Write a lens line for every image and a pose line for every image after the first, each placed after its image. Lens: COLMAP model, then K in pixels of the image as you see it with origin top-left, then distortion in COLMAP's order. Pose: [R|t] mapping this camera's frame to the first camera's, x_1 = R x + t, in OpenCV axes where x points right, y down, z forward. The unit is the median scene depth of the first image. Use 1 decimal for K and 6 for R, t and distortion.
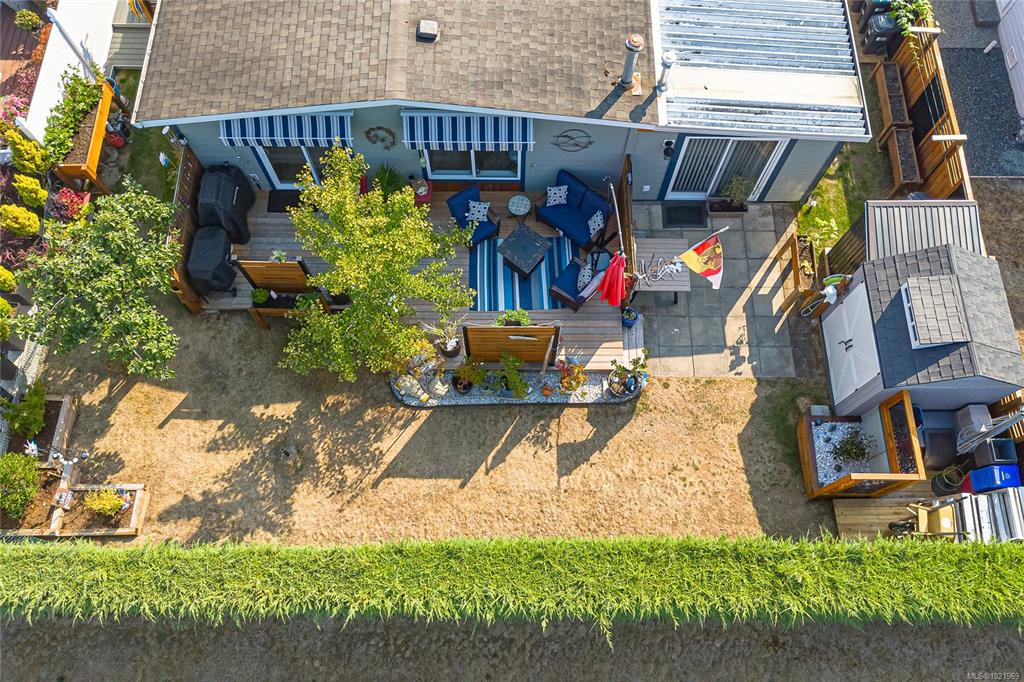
lens RADIAL K [[754.4, 0, 515.2], [0, 754.4, 358.3], [0, 0, 1]] dist [0.032900, -0.000283]
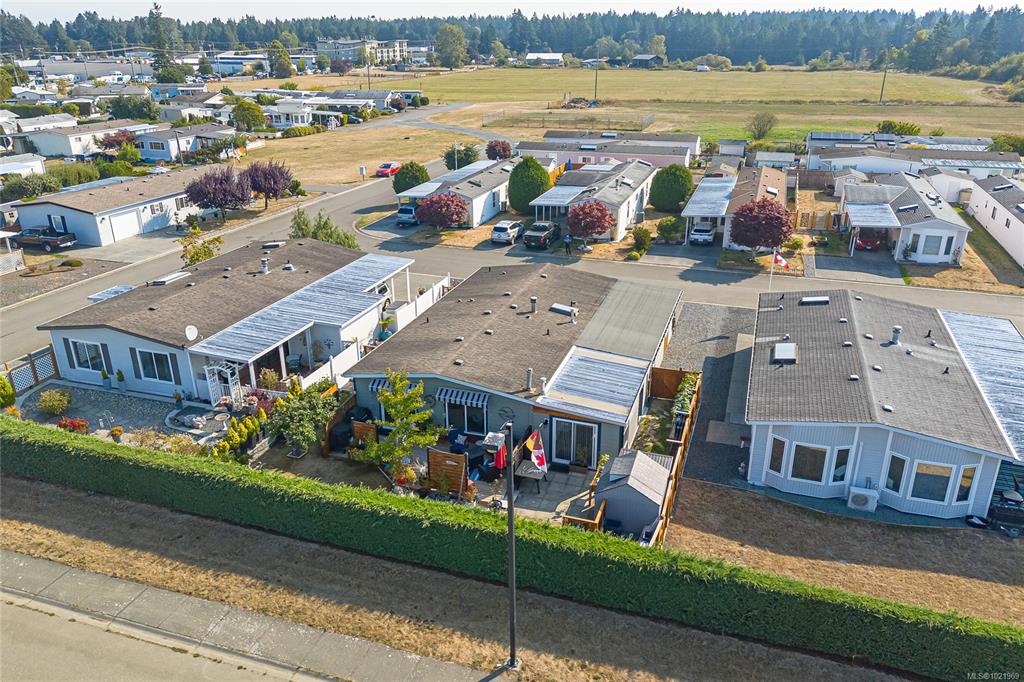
lens RADIAL K [[754.4, 0, 515.2], [0, 754.4, 358.3], [0, 0, 1]] dist [0.032900, -0.000283]
pose [[0.949239, 0.118923, -0.291209, 0.750477], [-0.295522, 0.654309, -0.696093, 1.191477], [0.107759, 0.746818, 0.656240, -0.625267]]
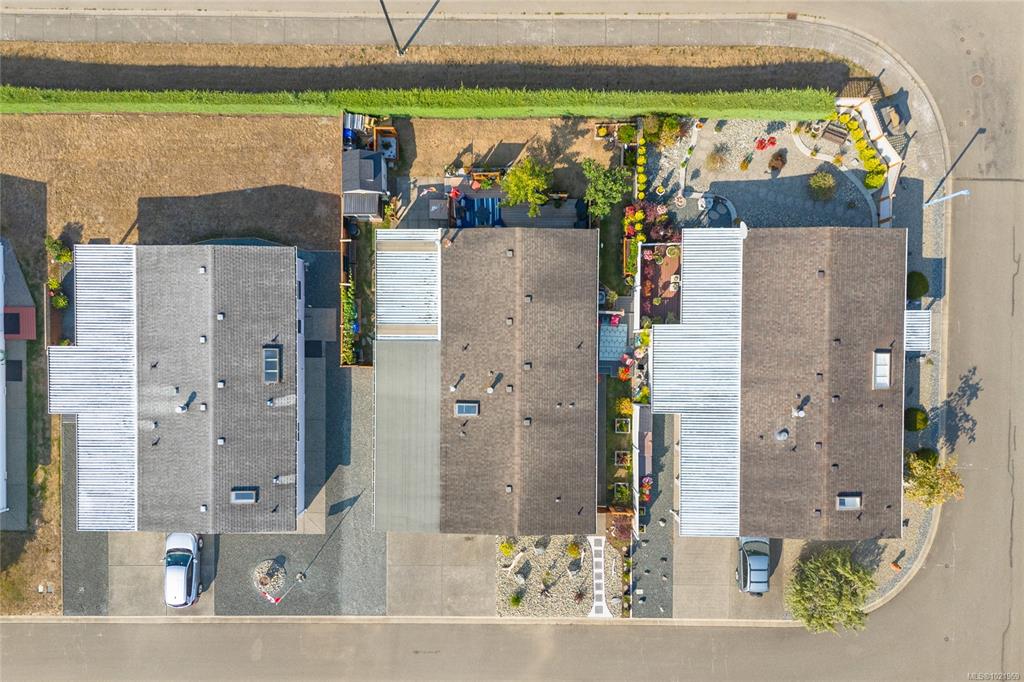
lens RADIAL K [[754.4, 0, 515.2], [0, 754.4, 358.3], [0, 0, 1]] dist [0.032900, -0.000283]
pose [[-0.999994, -0.002958, -0.001592, -0.125291], [0.002328, -0.951868, 0.306499, -1.738879], [-0.002422, 0.306494, 0.951870, -1.850852]]
